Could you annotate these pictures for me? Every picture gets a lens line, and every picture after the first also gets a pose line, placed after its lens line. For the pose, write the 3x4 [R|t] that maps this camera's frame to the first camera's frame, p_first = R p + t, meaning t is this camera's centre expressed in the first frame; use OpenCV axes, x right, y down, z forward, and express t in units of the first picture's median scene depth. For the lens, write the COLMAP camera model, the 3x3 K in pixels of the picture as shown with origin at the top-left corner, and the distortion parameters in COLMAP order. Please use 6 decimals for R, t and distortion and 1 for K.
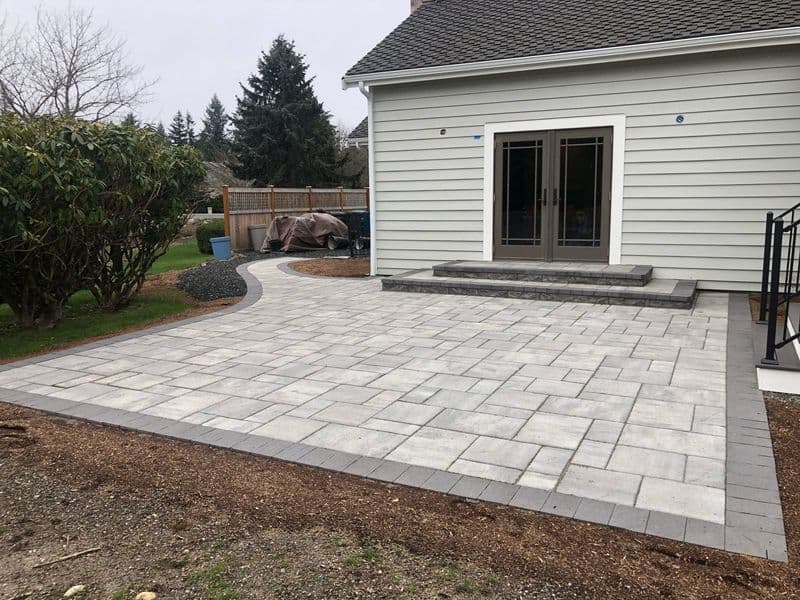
lens RADIAL K [[654.5, 0, 399.6], [0, 654.5, 297.8], [0, 0, 1]] dist [0.004018, -0.006975]
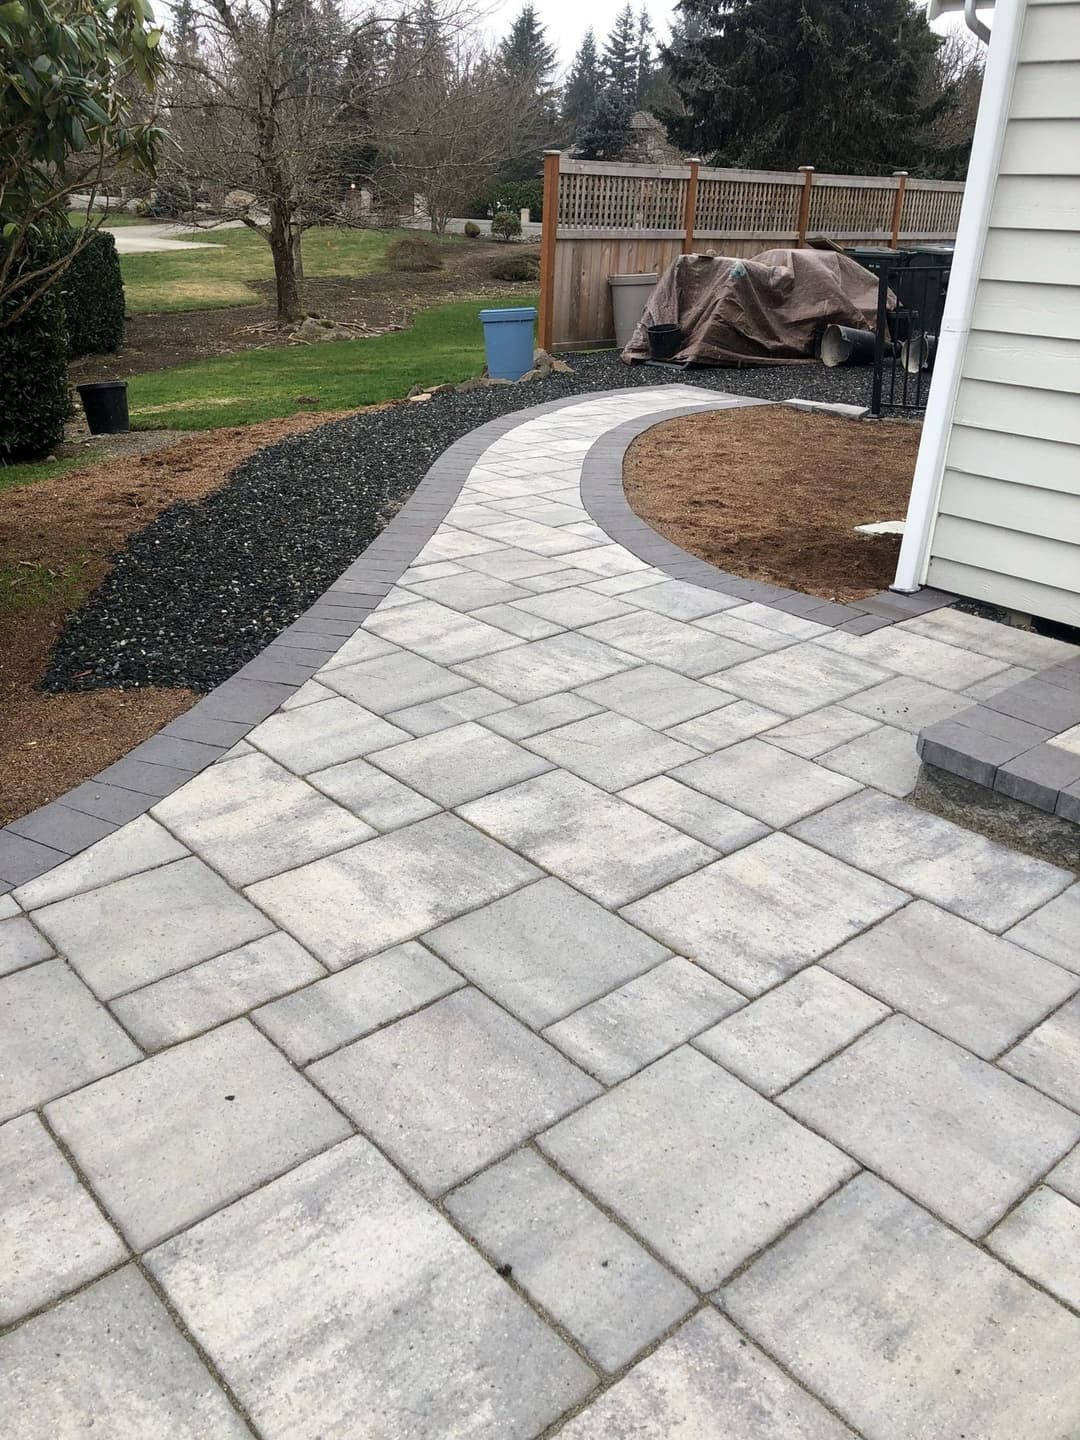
lens RADIAL K [[1178.1, 0, 548.3], [0, 1178.1, 725.9], [0, 0, 1]] dist [0.004018, -0.006975]
pose [[0.928399, 0.188735, -0.320084, -0.006953], [-0.097461, 0.954928, 0.280382, -0.049874], [0.358576, -0.229111, 0.904949, 0.329015]]
